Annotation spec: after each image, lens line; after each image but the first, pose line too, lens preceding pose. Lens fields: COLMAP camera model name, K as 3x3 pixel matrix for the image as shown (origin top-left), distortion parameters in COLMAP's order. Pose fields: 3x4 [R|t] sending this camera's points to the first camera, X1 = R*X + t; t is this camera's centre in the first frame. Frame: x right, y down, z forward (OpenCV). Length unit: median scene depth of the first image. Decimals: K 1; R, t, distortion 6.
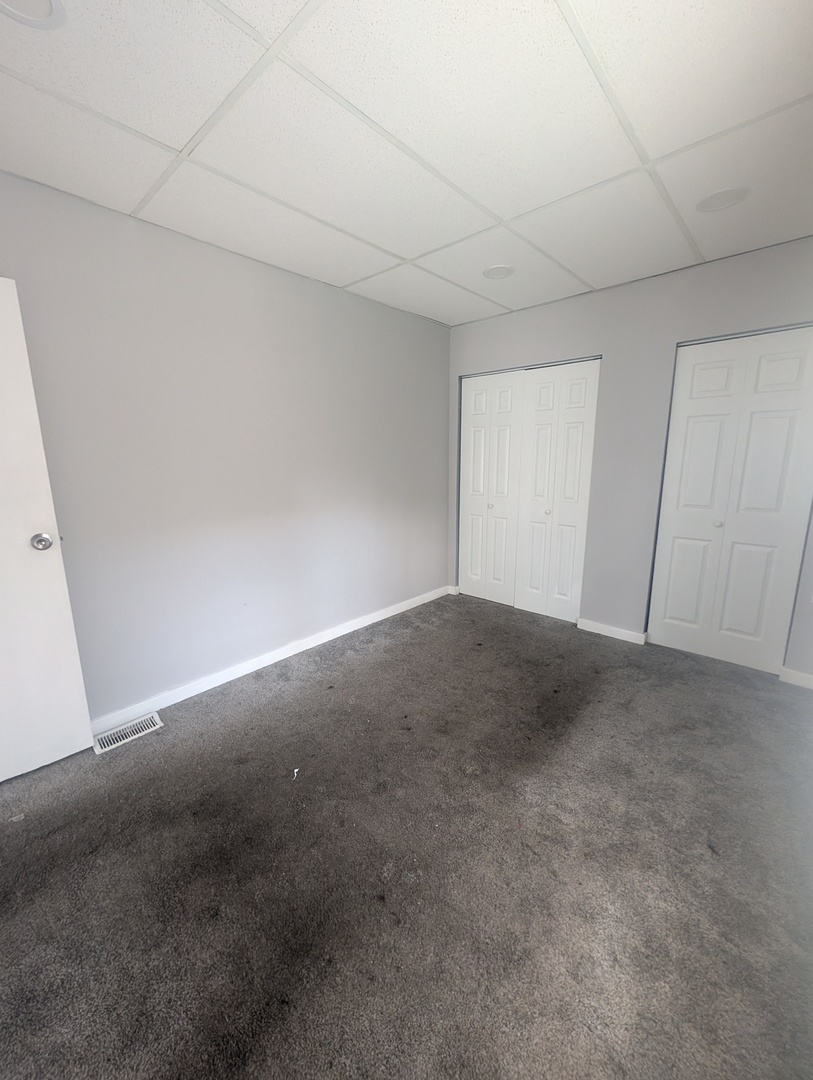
lens RADIAL K [[412.1, 0, 401.8], [0, 412.1, 541.5], [0, 0, 1]] dist [-0.002779, 0.000218]
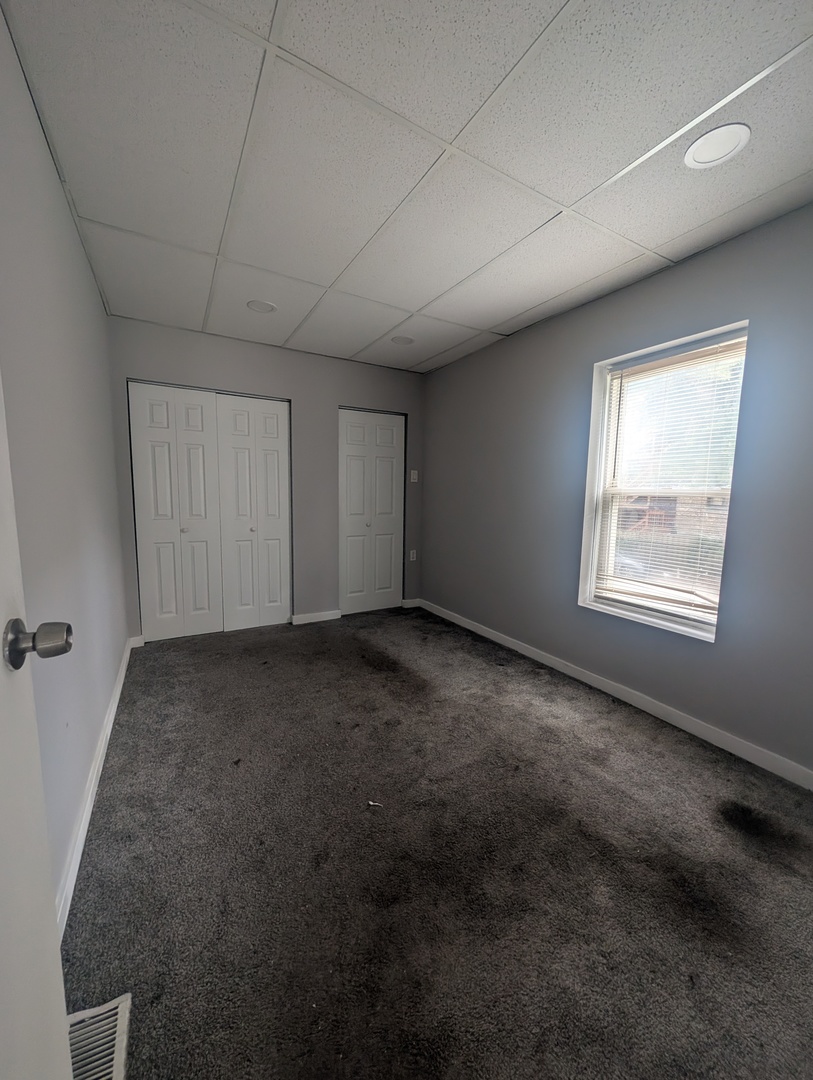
lens RADIAL K [[412.1, 0, 401.8], [0, 412.1, 541.5], [0, 0, 1]] dist [-0.002779, 0.000218]
pose [[0.306088, -0.095871, 0.947164, -0.621287], [0.177312, 0.983249, 0.042222, -0.019208], [-0.935345, 0.155020, 0.317960, 0.337976]]
